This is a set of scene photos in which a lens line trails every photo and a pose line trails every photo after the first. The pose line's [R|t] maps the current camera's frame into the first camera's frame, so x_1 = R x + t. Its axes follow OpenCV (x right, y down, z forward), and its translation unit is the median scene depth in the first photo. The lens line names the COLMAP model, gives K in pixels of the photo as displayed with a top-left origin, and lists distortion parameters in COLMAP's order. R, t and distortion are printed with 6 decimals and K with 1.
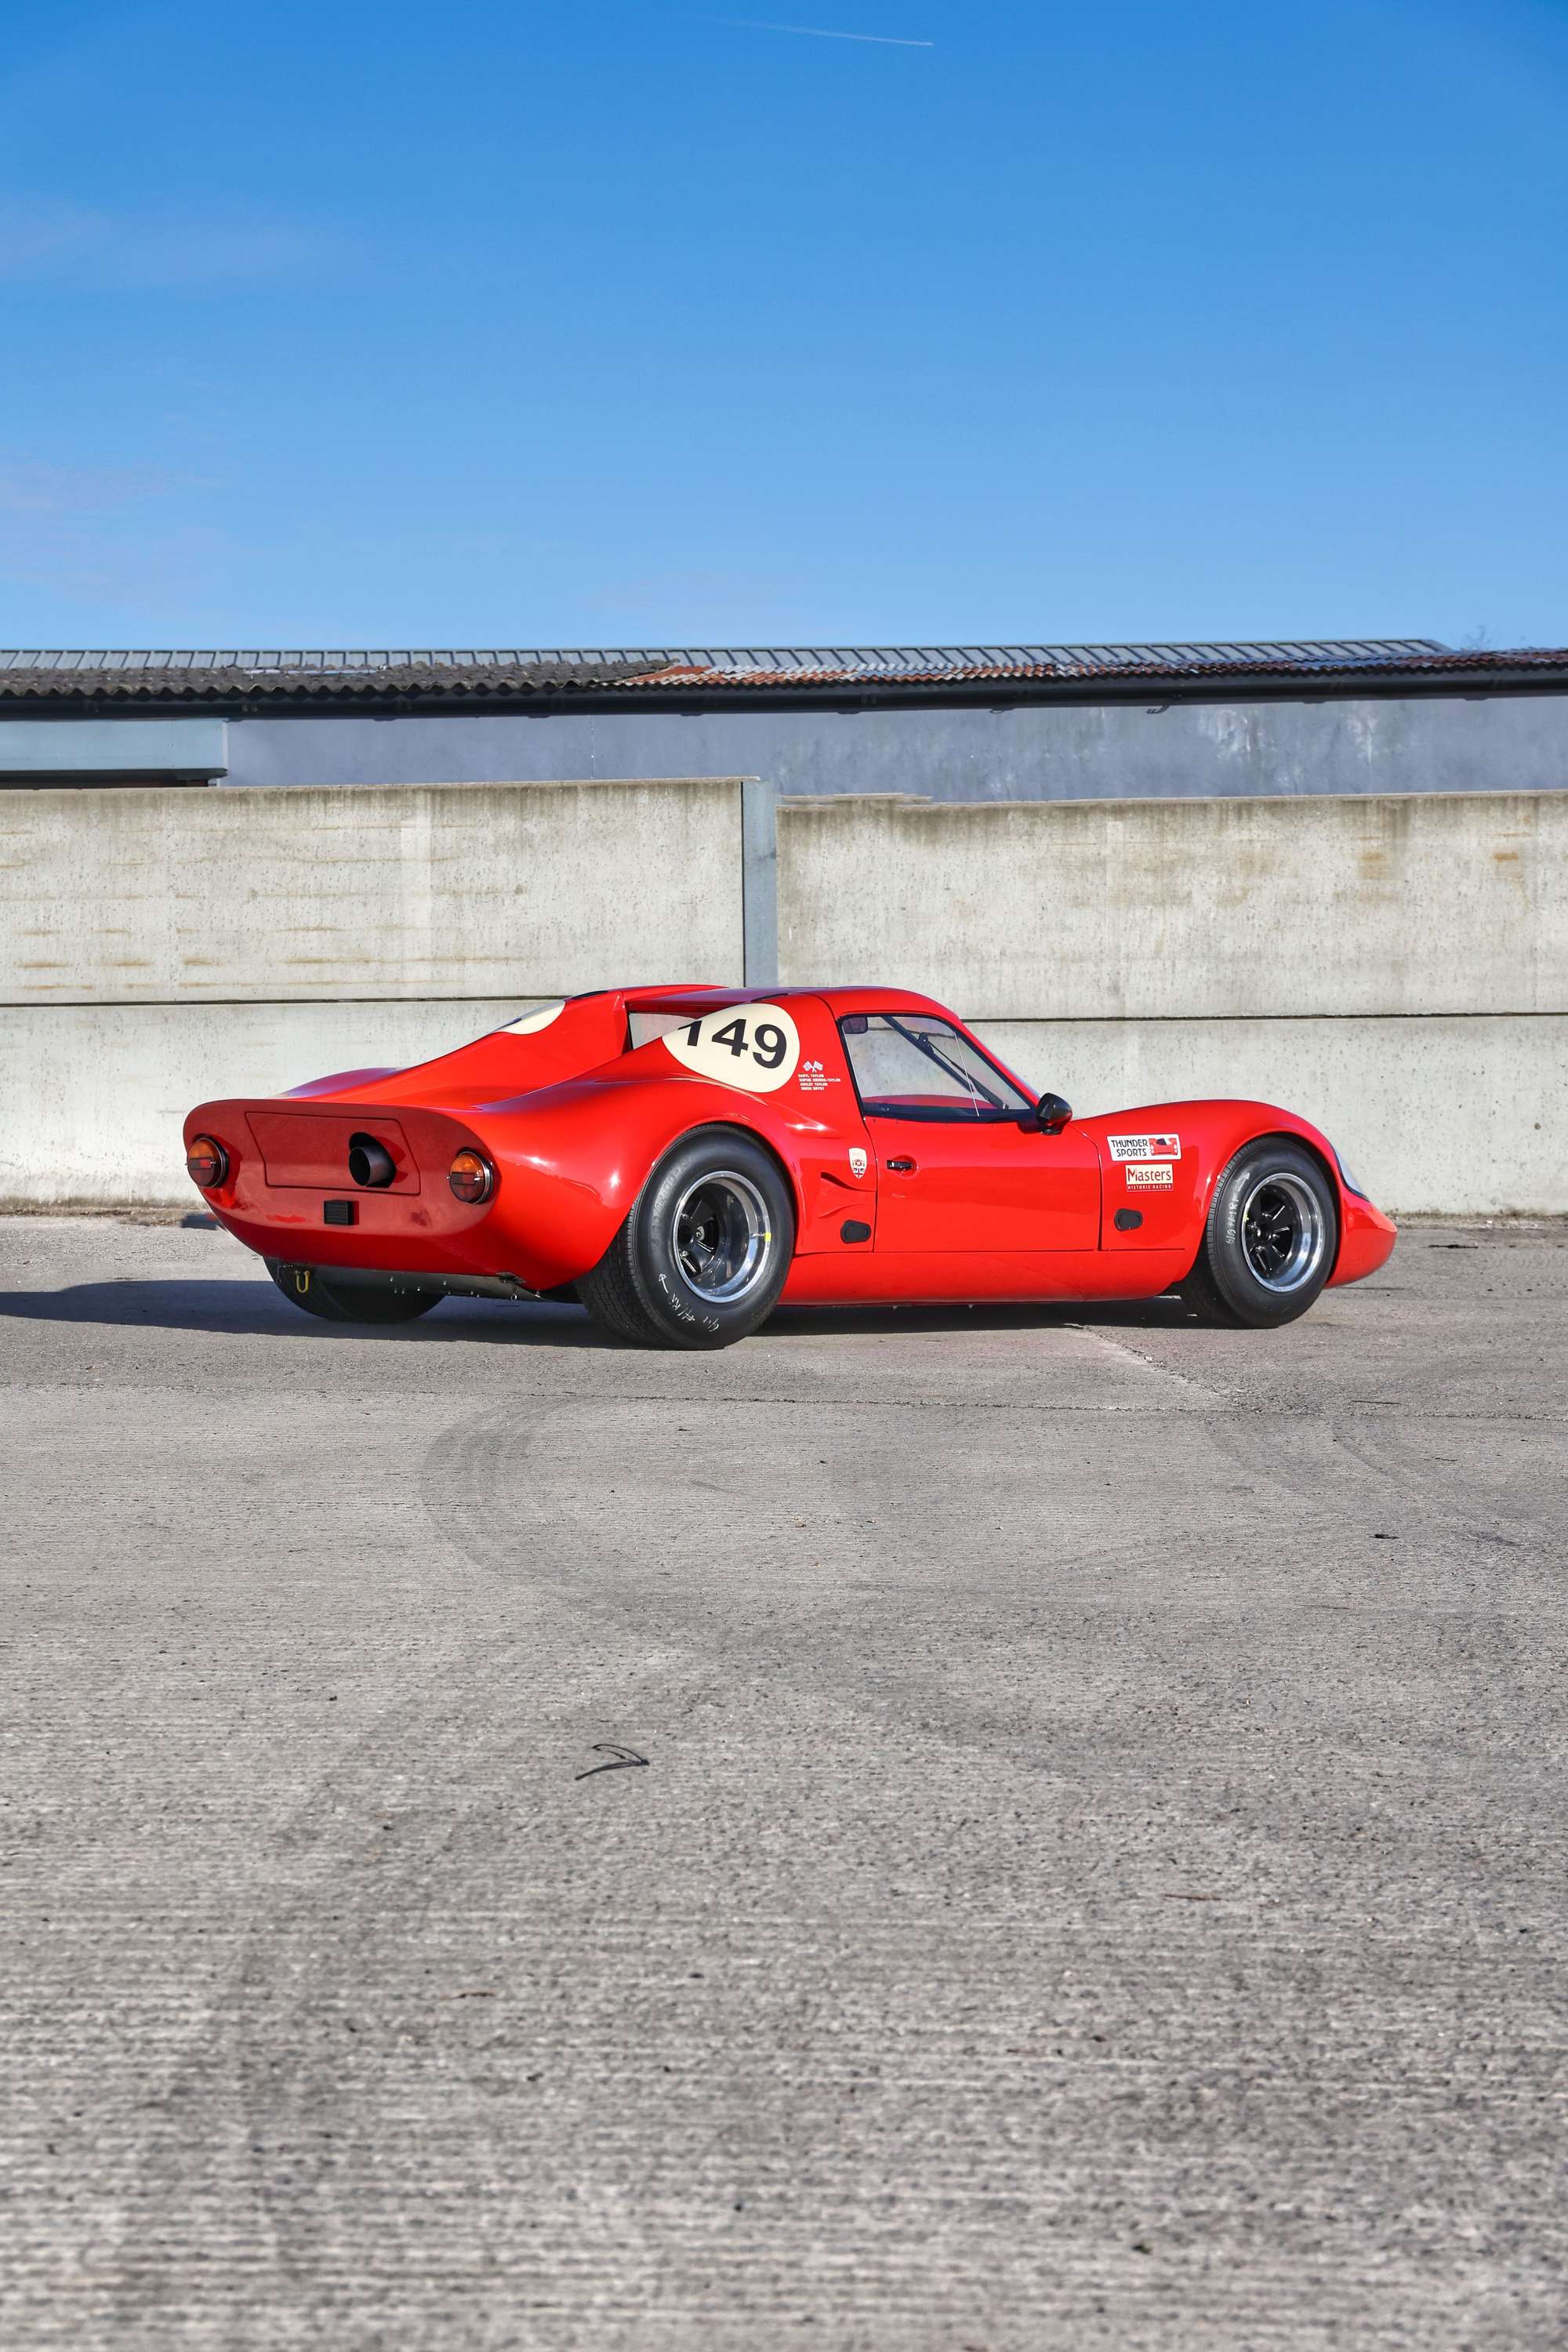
lens RADIAL K [[5390.2, 0, 784.4], [0, 5390.2, 1176.3], [0, 0, 1]] dist [-0.008903, 0.000000]
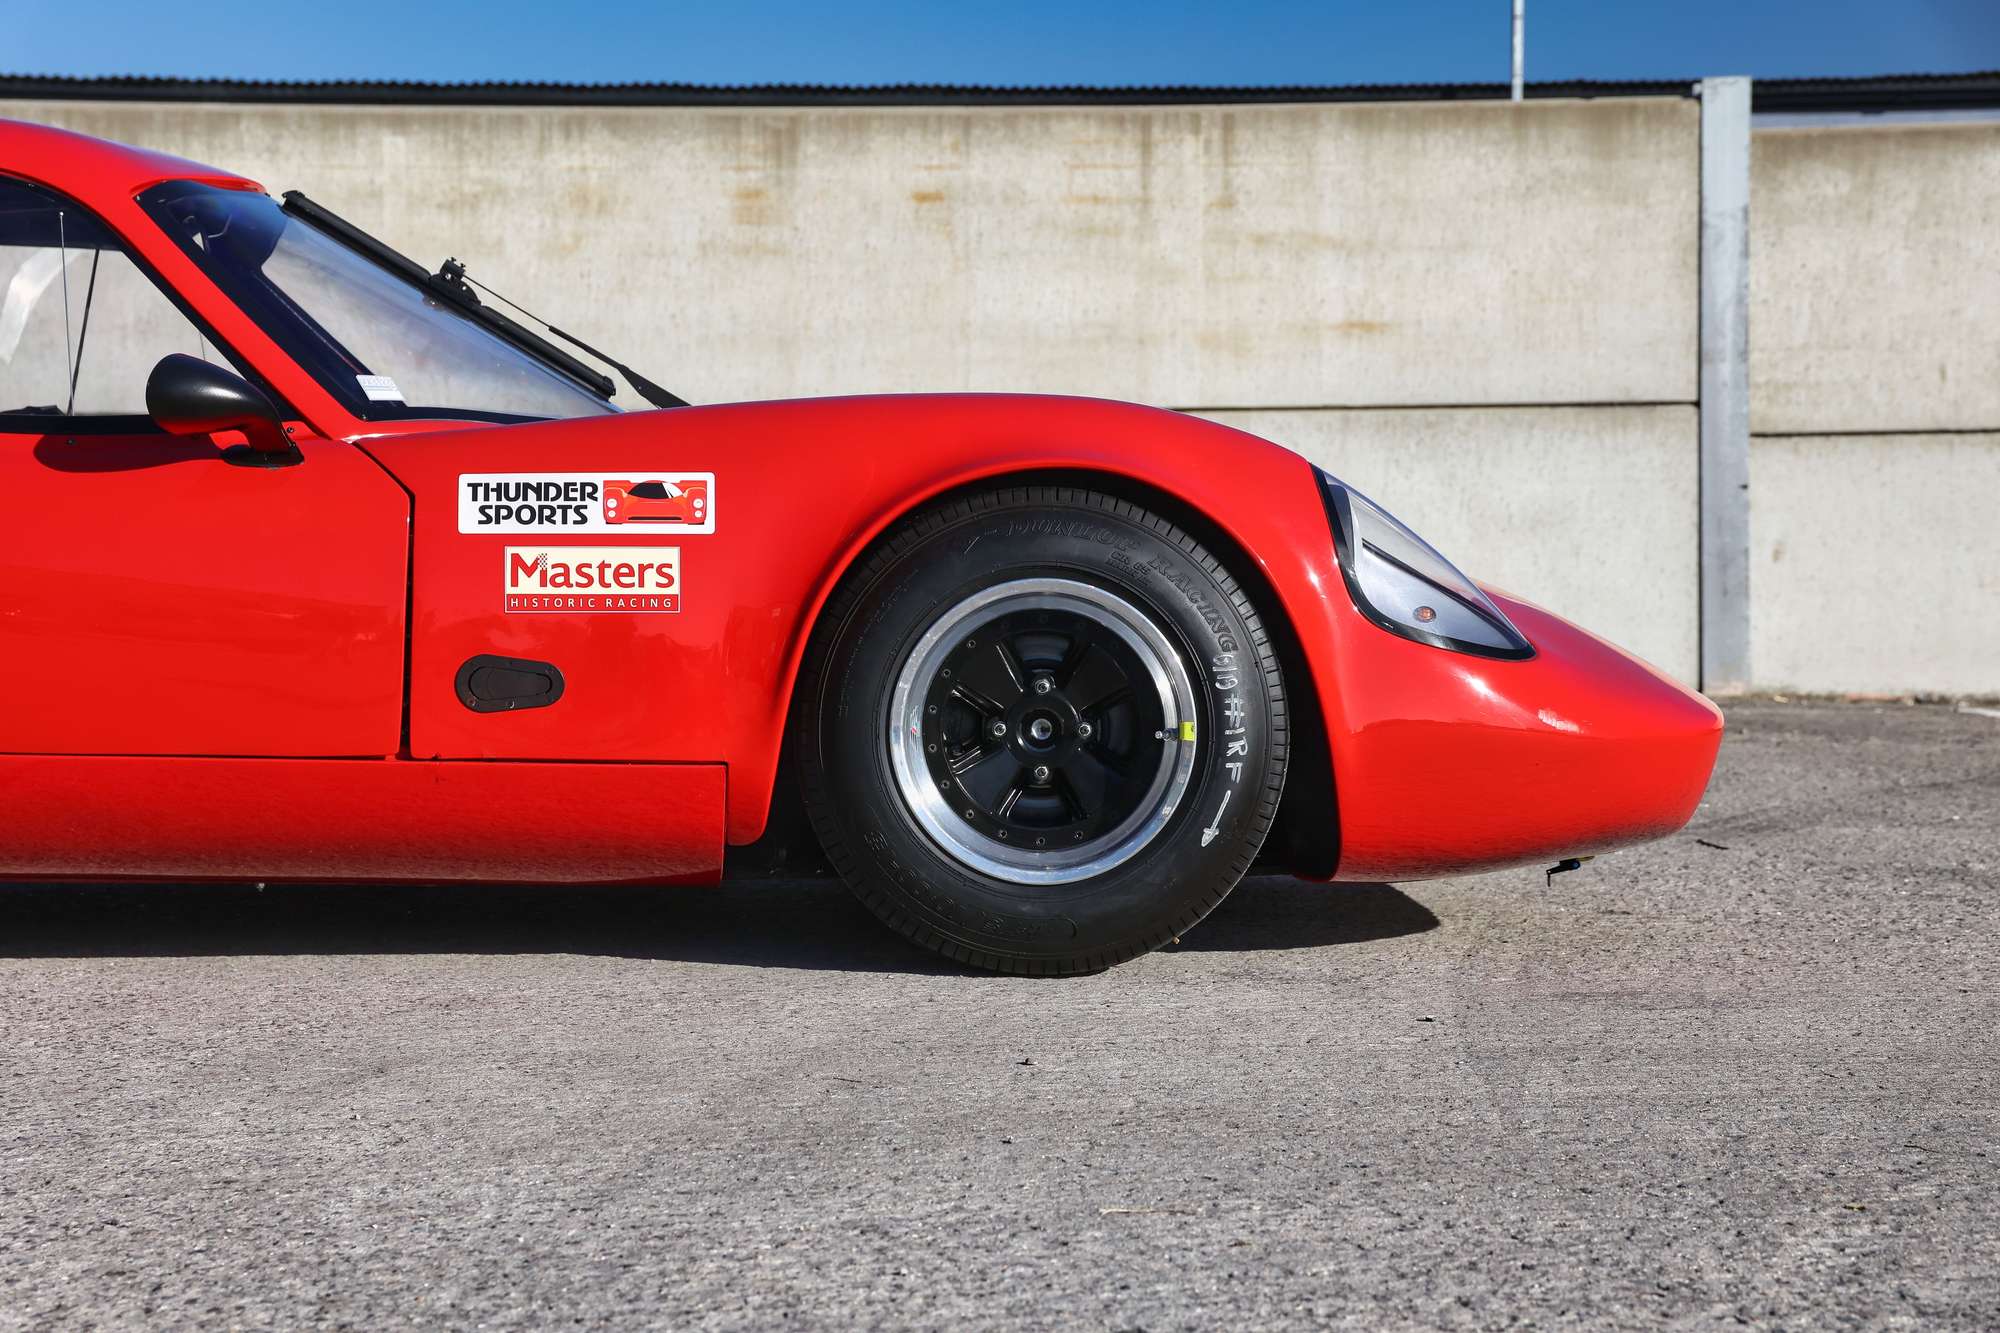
lens RADIAL K [[4001.4, 0, 999.2], [0, 4001.4, 666.0], [0, 0, 1]] dist [-0.021727, 0.000000]
pose [[0.973179, -0.014574, 0.229589, 0.016962], [0.014967, 0.999888, 0.000031, 0.005001], [-0.229564, 0.003406, 0.973288, 0.468373]]
